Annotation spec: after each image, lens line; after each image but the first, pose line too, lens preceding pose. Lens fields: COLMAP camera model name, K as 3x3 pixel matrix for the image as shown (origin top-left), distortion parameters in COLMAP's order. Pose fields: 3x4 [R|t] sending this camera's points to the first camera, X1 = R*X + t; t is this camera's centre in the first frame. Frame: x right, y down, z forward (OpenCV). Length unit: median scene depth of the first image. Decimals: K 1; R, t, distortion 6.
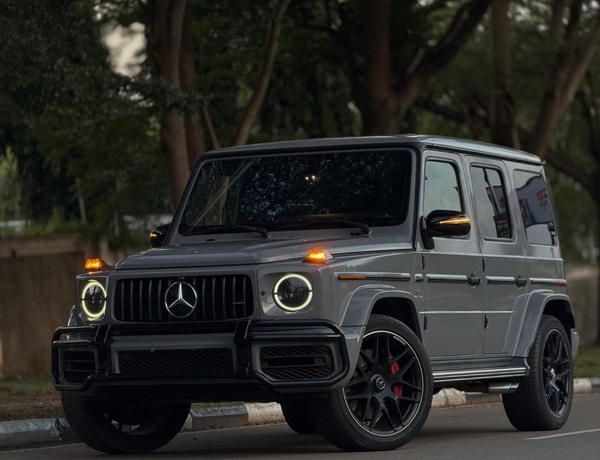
lens RADIAL K [[2586.7, 0, 300.0], [0, 2586.7, 230.0], [0, 0, 1]] dist [-0.044294, 0.459803]
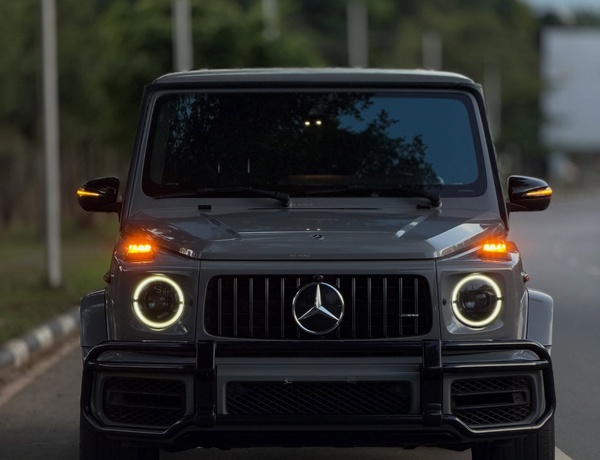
lens RADIAL K [[2586.7, 0, 300.0], [0, 2586.7, 230.0], [0, 0, 1]] dist [-0.044294, 0.459803]
pose [[0.905412, 0.018741, 0.424120, -0.346510], [-0.040733, 0.998251, 0.042846, -0.023603], [-0.422575, -0.056069, 0.904592, 0.376413]]
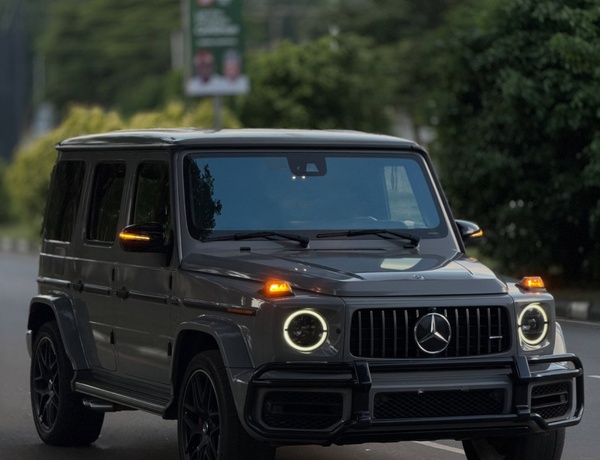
lens RADIAL K [[2586.7, 0, 300.0], [0, 2586.7, 230.0], [0, 0, 1]] dist [-0.044294, 0.459803]
pose [[0.688397, 0.010103, 0.725264, -0.723185], [-0.050156, 0.998173, 0.033701, -0.036029], [-0.723598, -0.059577, 0.687646, 0.426660]]
